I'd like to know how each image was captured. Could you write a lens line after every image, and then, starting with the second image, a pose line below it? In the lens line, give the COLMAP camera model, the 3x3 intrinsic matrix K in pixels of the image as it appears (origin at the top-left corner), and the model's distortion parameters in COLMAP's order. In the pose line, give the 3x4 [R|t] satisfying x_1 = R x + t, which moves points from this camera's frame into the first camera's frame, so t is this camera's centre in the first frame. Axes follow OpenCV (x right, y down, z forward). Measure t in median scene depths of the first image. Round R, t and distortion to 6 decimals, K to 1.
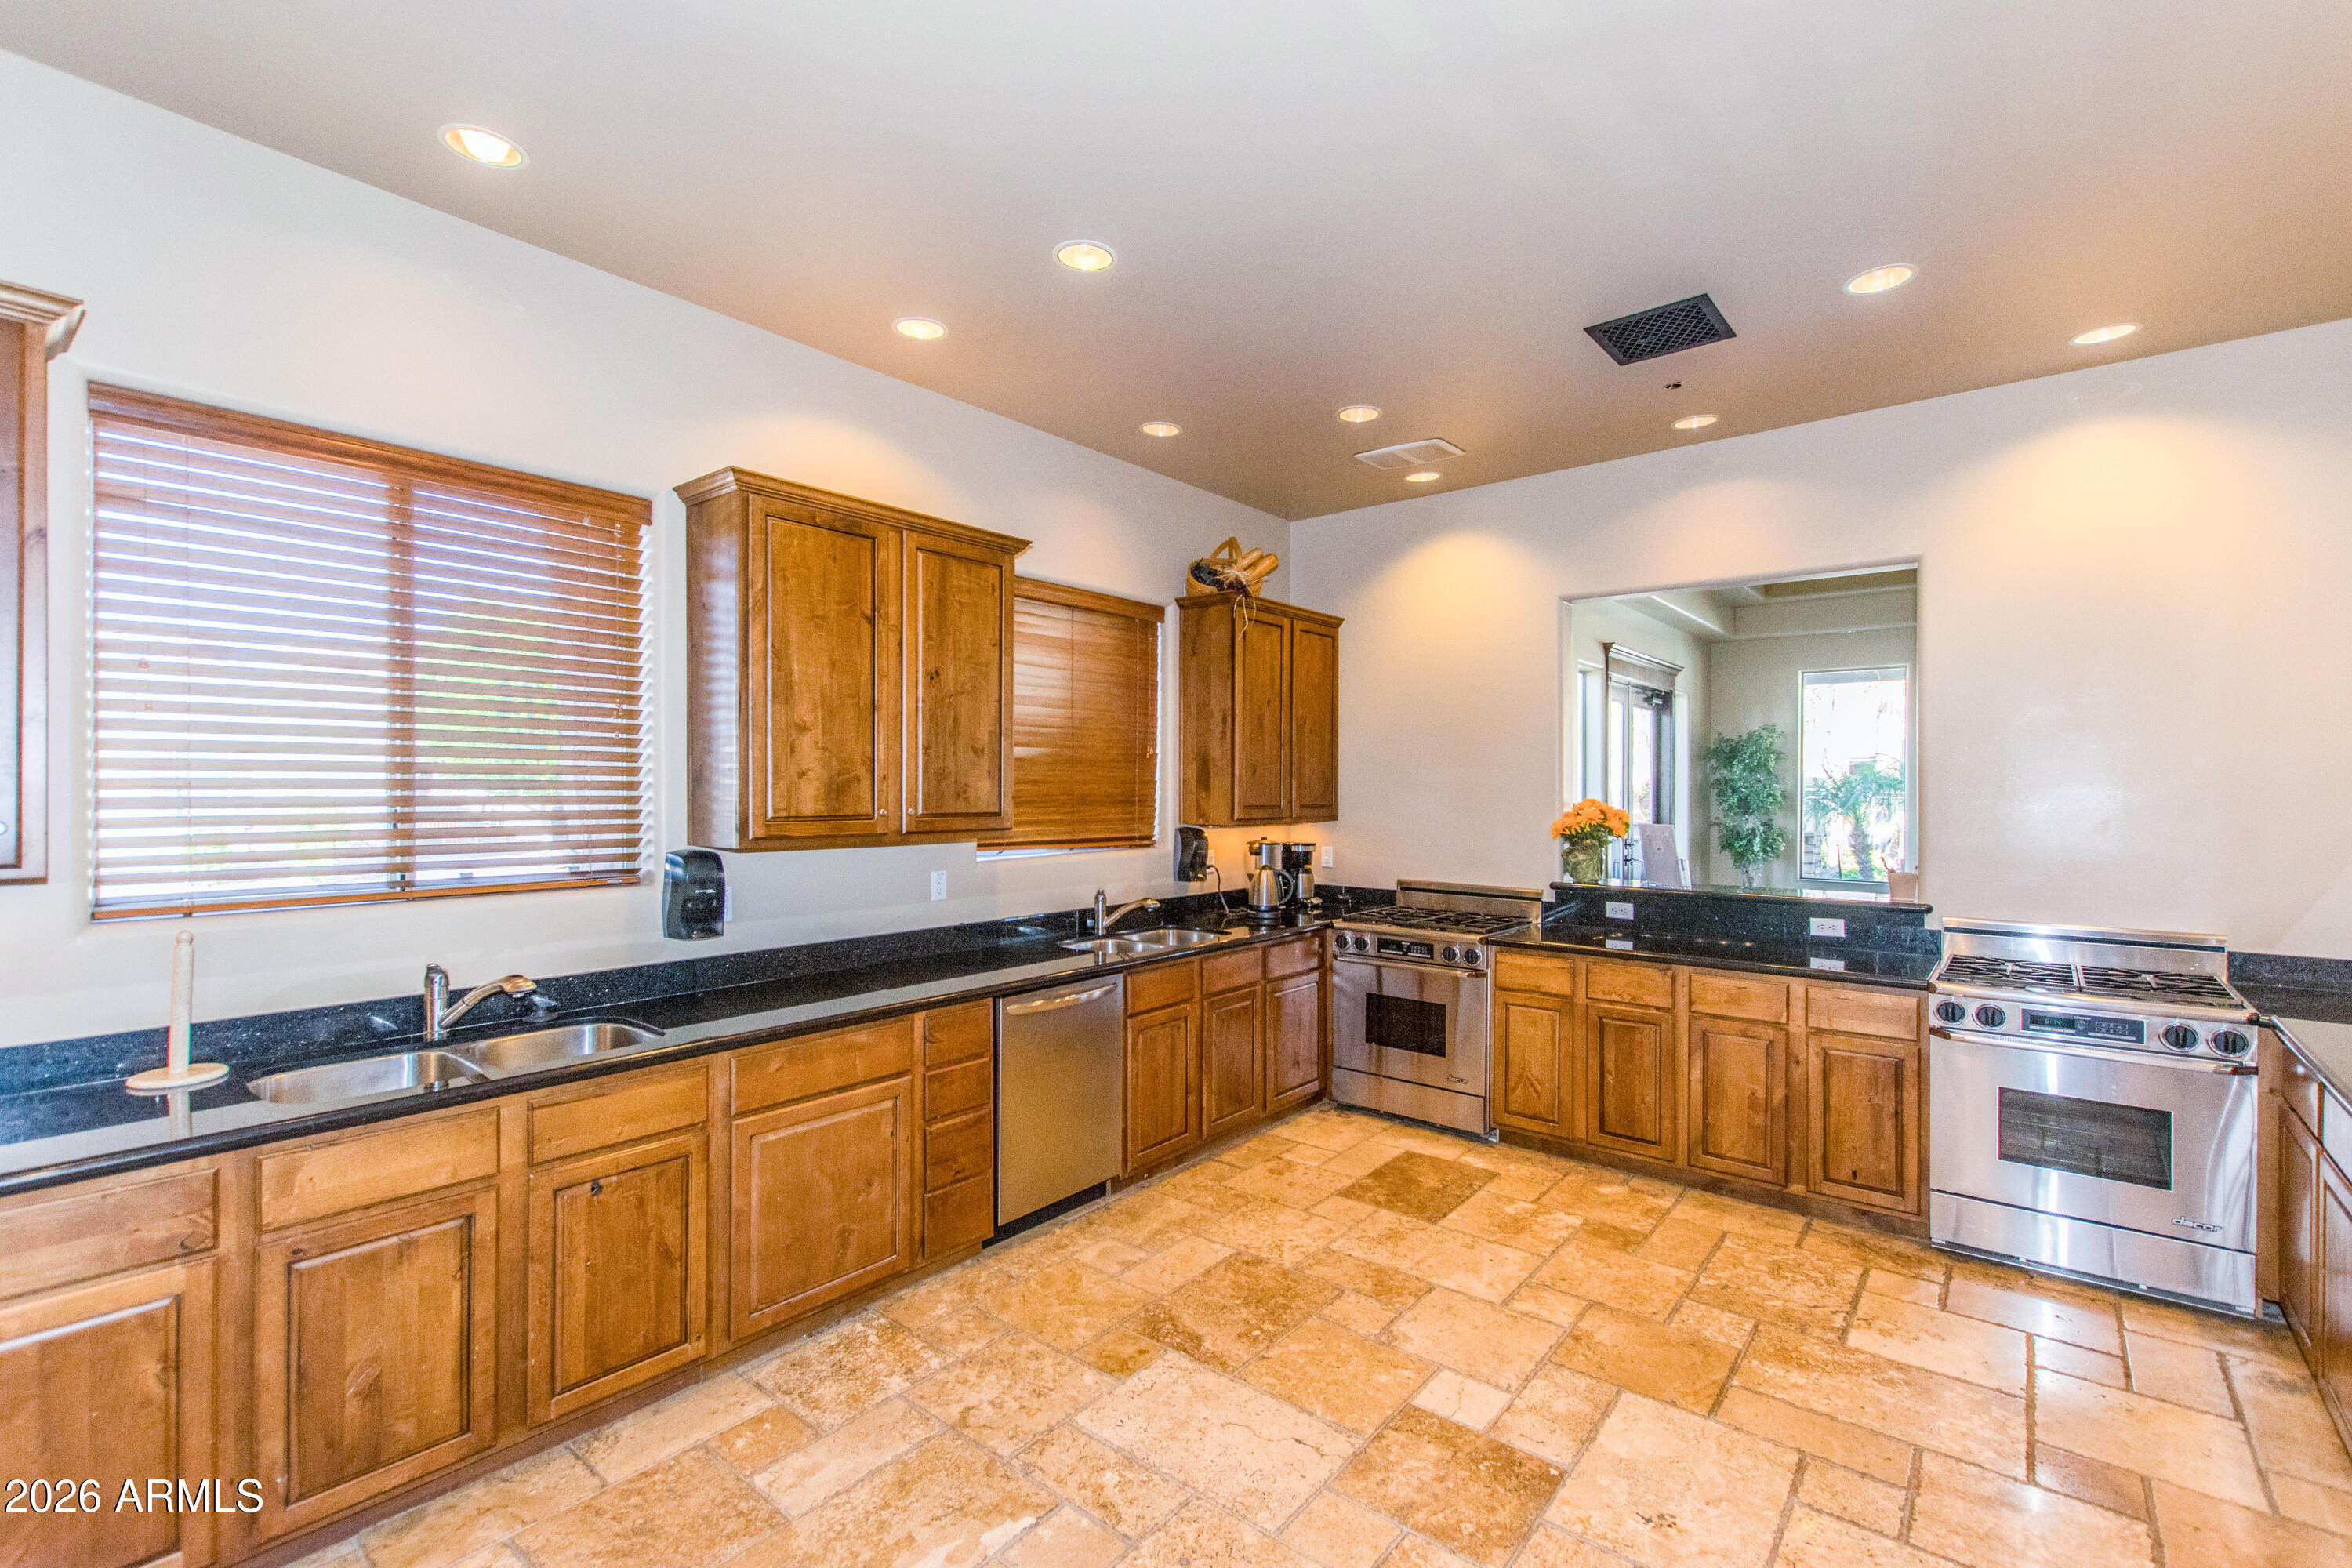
lens RADIAL K [[1046.4, 0, 1152.4], [0, 1046.4, 787.7], [0, 0, 1]] dist [0.000011, 0.000004]
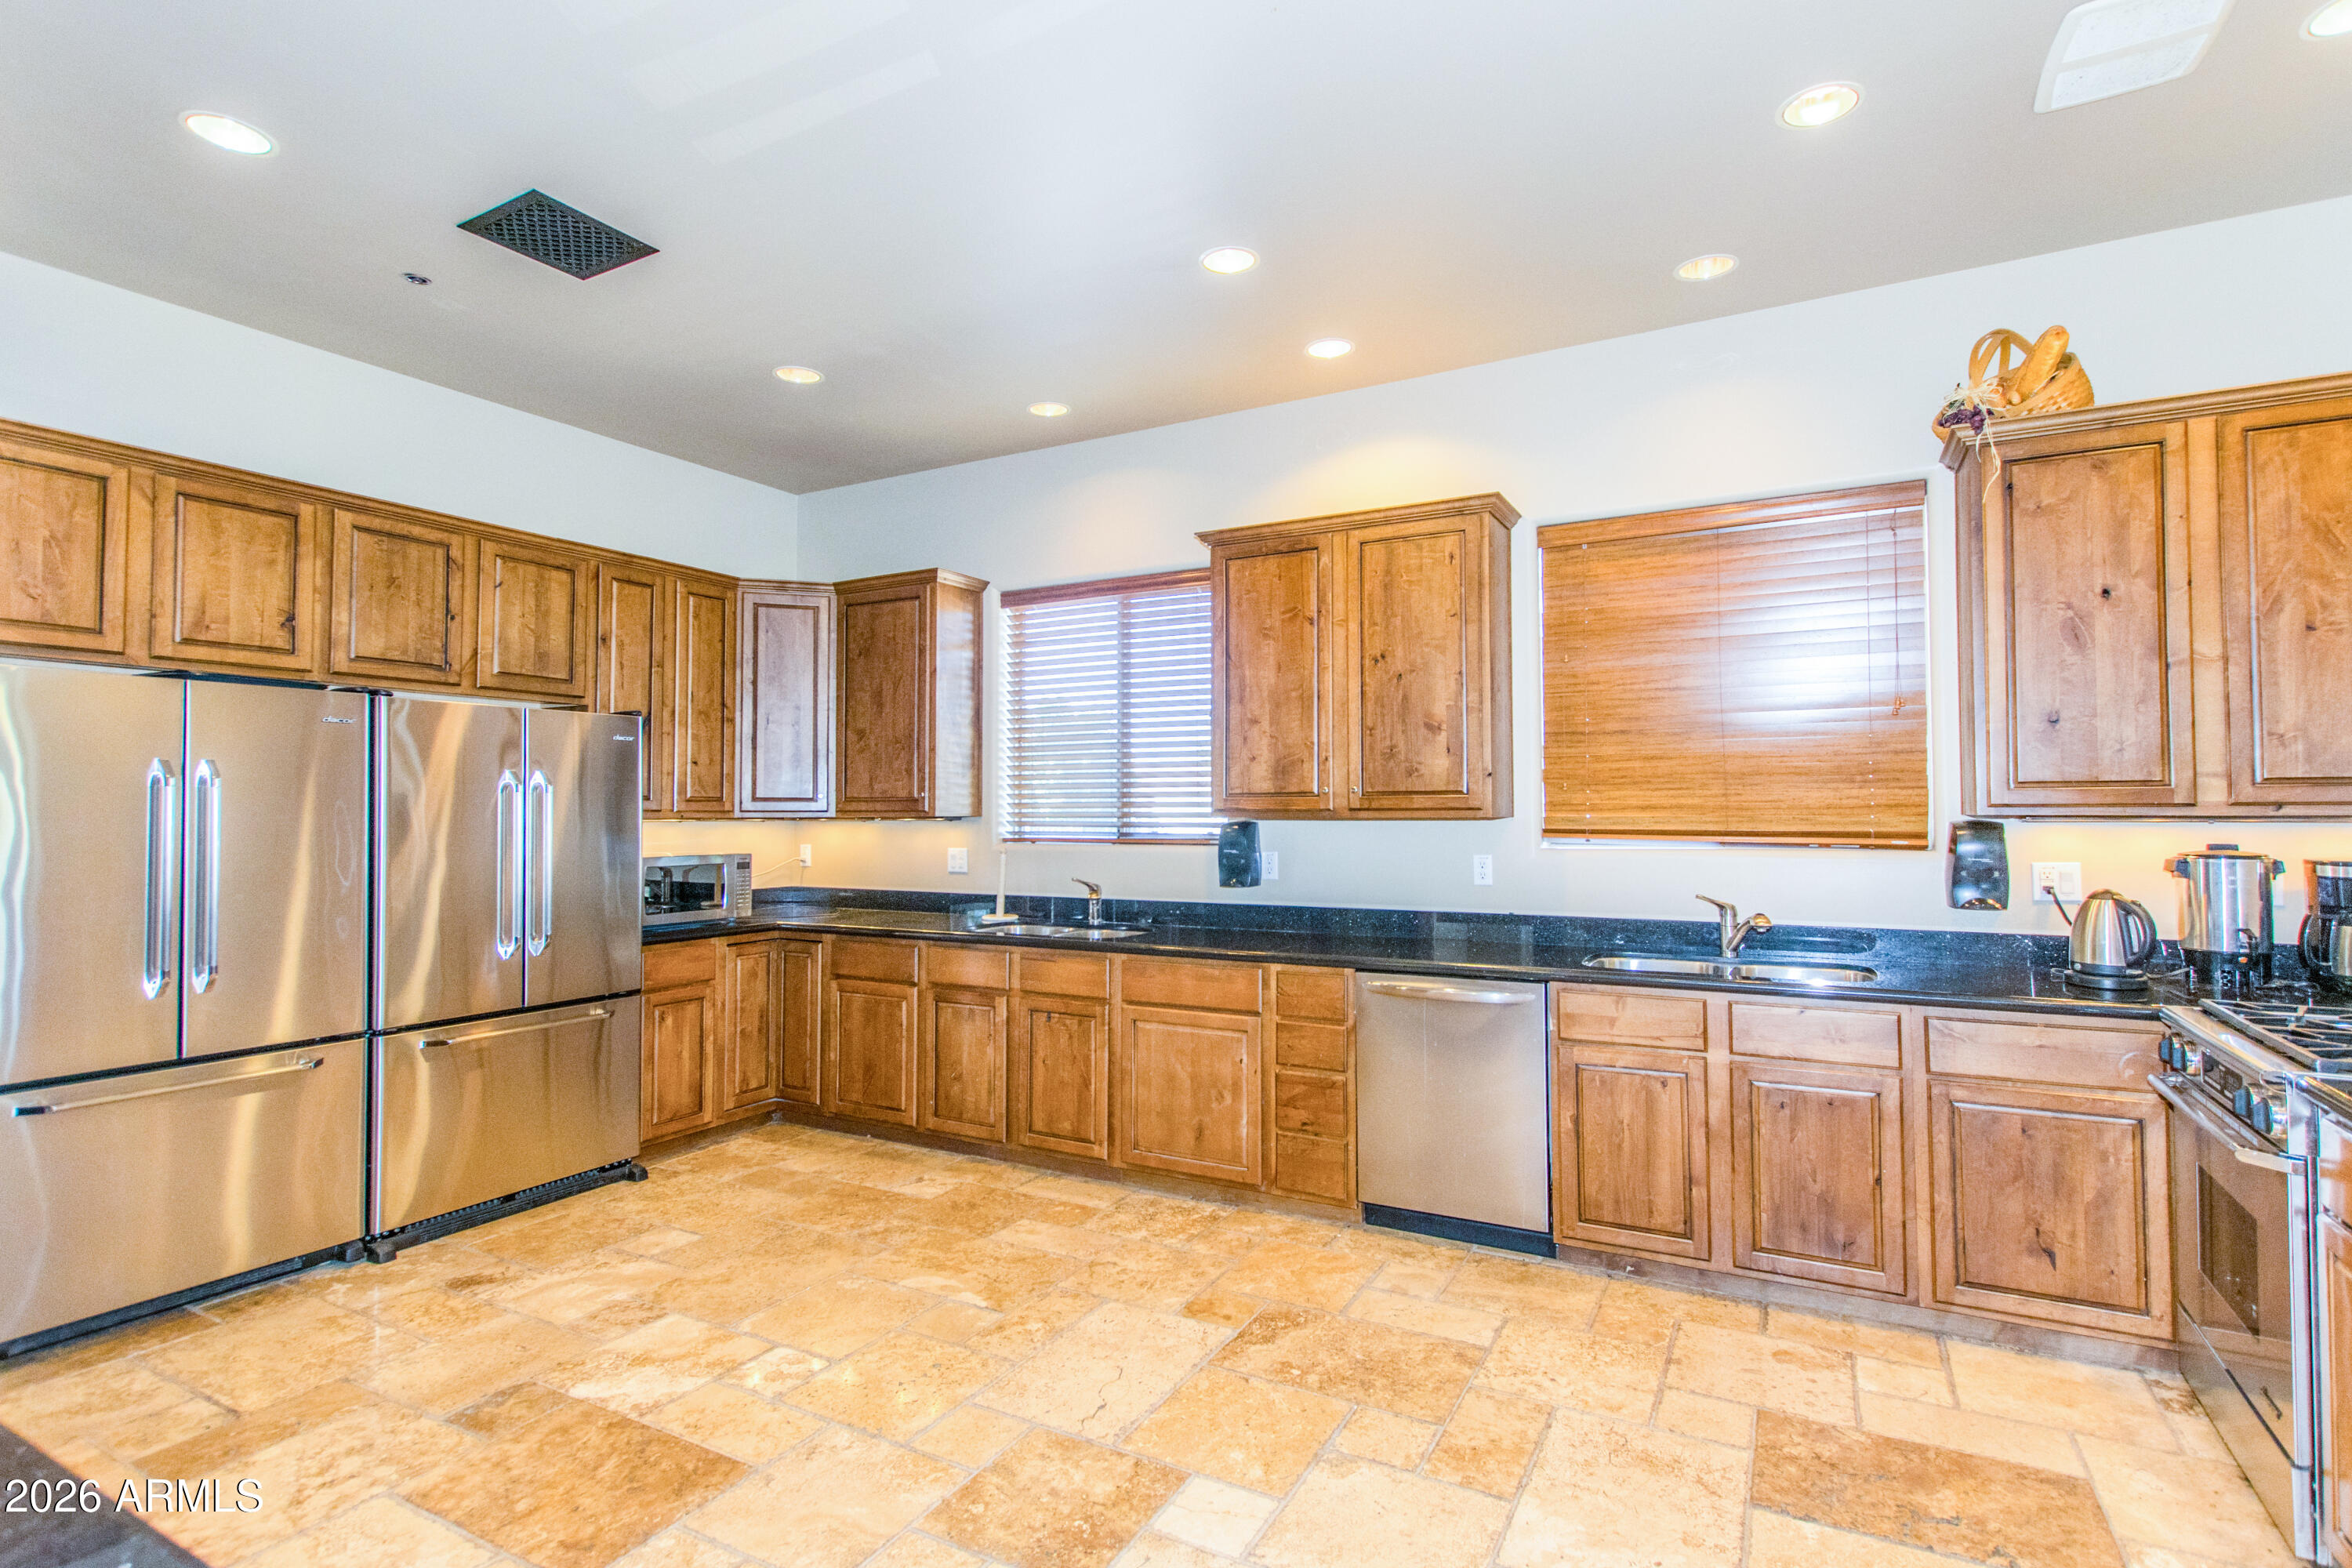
lens RADIAL K [[1046.4, 0, 1152.4], [0, 1046.4, 787.7], [0, 0, 1]] dist [0.000011, 0.000004]
pose [[0.202567, -0.025074, -0.978947, 0.824283], [0.002600, 0.999682, -0.025068, 0.050207], [0.979265, 0.002532, 0.202568, 0.620203]]
